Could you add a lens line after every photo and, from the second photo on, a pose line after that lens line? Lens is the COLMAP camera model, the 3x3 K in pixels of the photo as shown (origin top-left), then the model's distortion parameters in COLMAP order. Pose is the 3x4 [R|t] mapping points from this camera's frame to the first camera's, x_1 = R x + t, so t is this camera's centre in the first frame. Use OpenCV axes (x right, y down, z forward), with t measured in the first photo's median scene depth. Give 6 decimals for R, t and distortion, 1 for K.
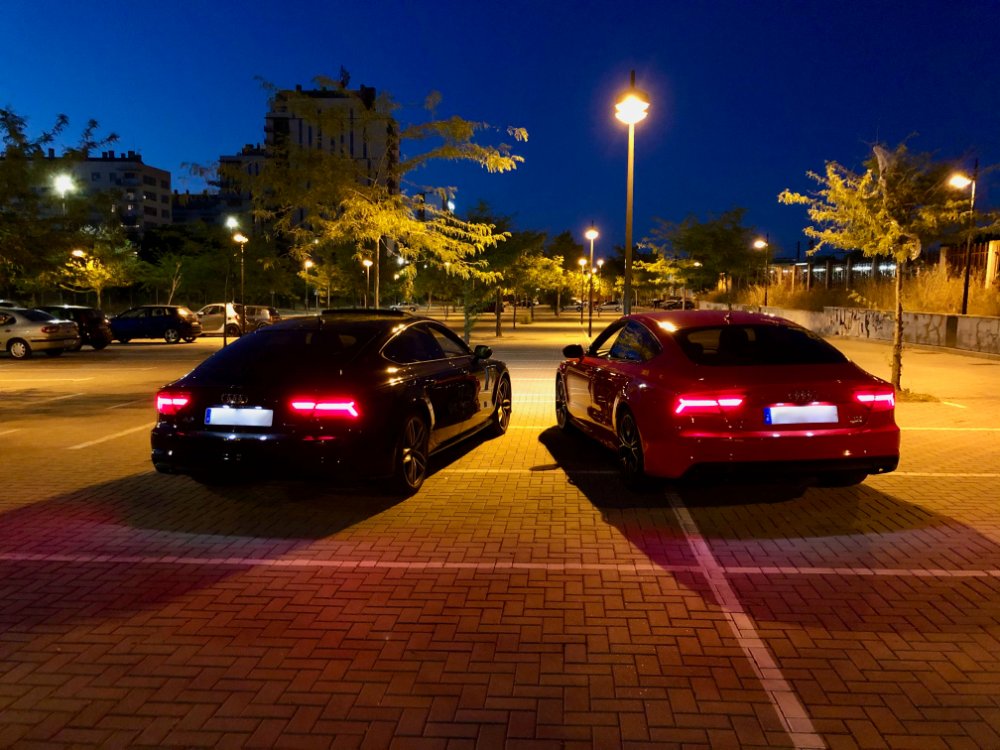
lens RADIAL K [[822.2, 0, 499.6], [0, 822.2, 374.9], [0, 0, 1]] dist [0.029785, -0.000664]
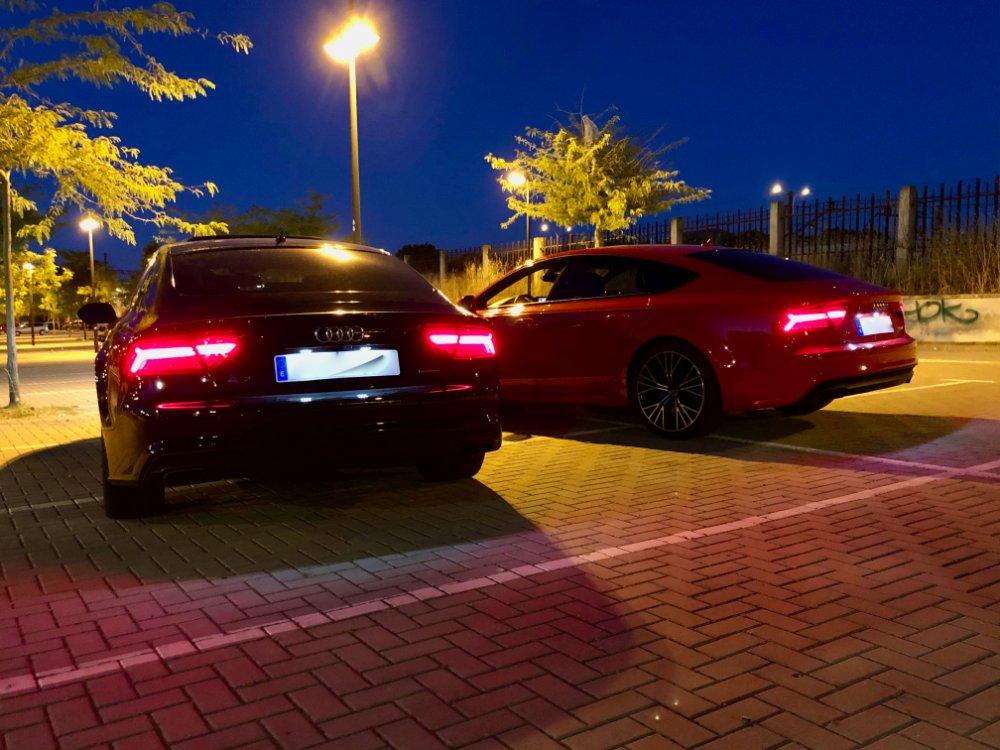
lens RADIAL K [[890.1, 0, 500.4], [0, 890.1, 375.5], [0, 0, 1]] dist [0.041848, -0.005043]
pose [[0.787700, -0.064424, 0.612681, -0.673924], [0.085401, 0.996334, -0.005031, 0.077933], [-0.610111, 0.056286, 0.790314, 0.450176]]
